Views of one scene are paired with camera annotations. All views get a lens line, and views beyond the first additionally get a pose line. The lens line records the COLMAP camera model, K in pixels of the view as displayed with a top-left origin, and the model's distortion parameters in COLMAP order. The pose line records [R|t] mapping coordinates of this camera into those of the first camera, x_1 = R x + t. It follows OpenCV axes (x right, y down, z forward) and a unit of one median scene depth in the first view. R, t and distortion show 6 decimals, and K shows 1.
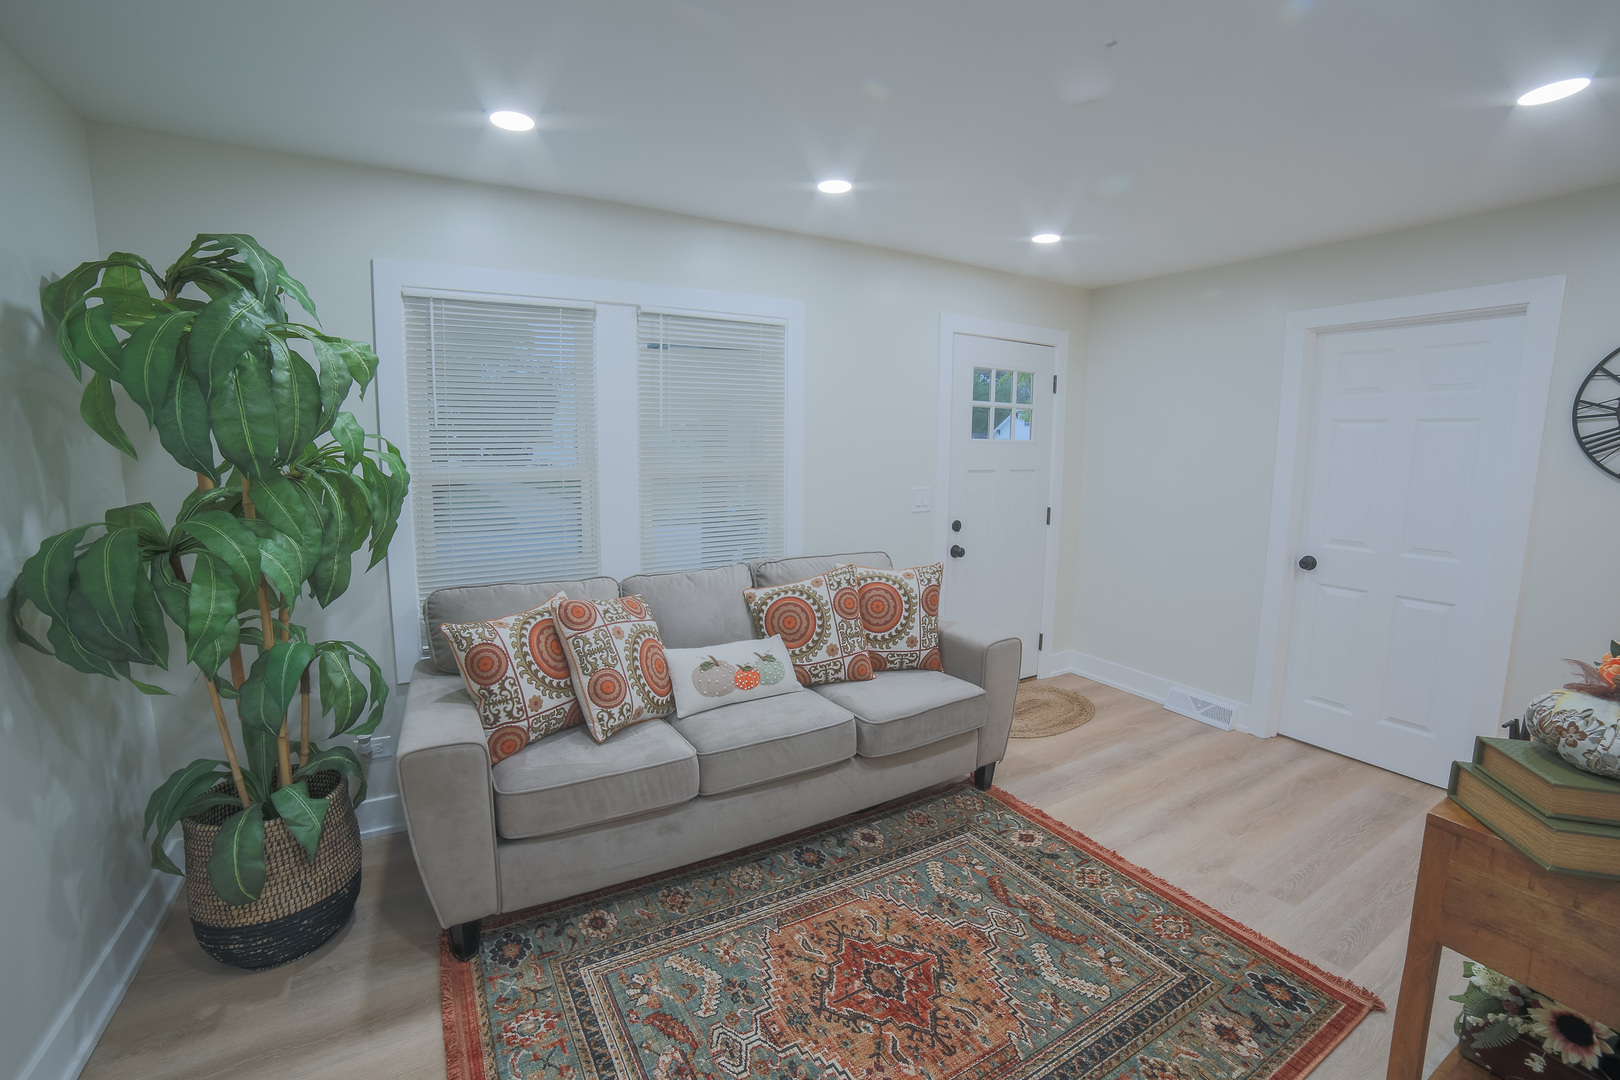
lens RADIAL K [[661.4, 0, 809.8], [0, 661.4, 533.1], [0, 0, 1]] dist [-0.083375, 0.027422]
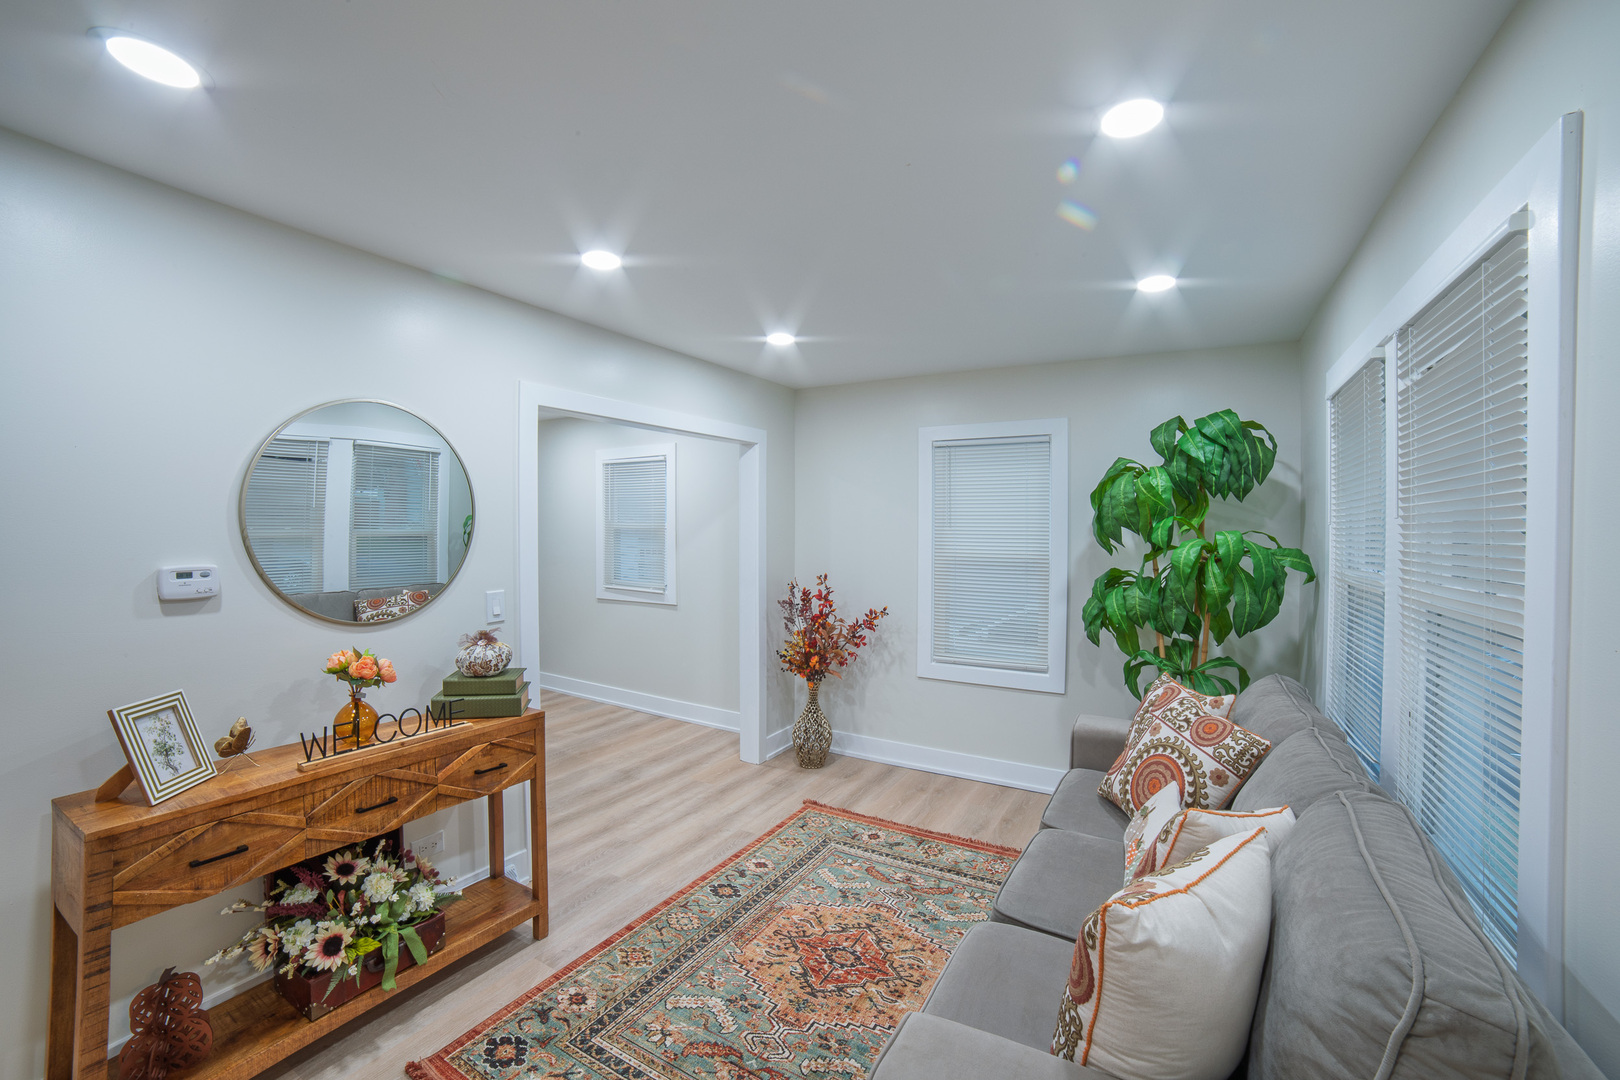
lens RADIAL K [[661.4, 0, 809.8], [0, 661.4, 533.1], [0, 0, 1]] dist [-0.083375, 0.027422]
pose [[-0.865197, -0.011087, -0.501309, 0.792281], [-0.075866, 0.991141, 0.109016, -0.245793], [0.495659, 0.132352, -0.858373, 1.895430]]
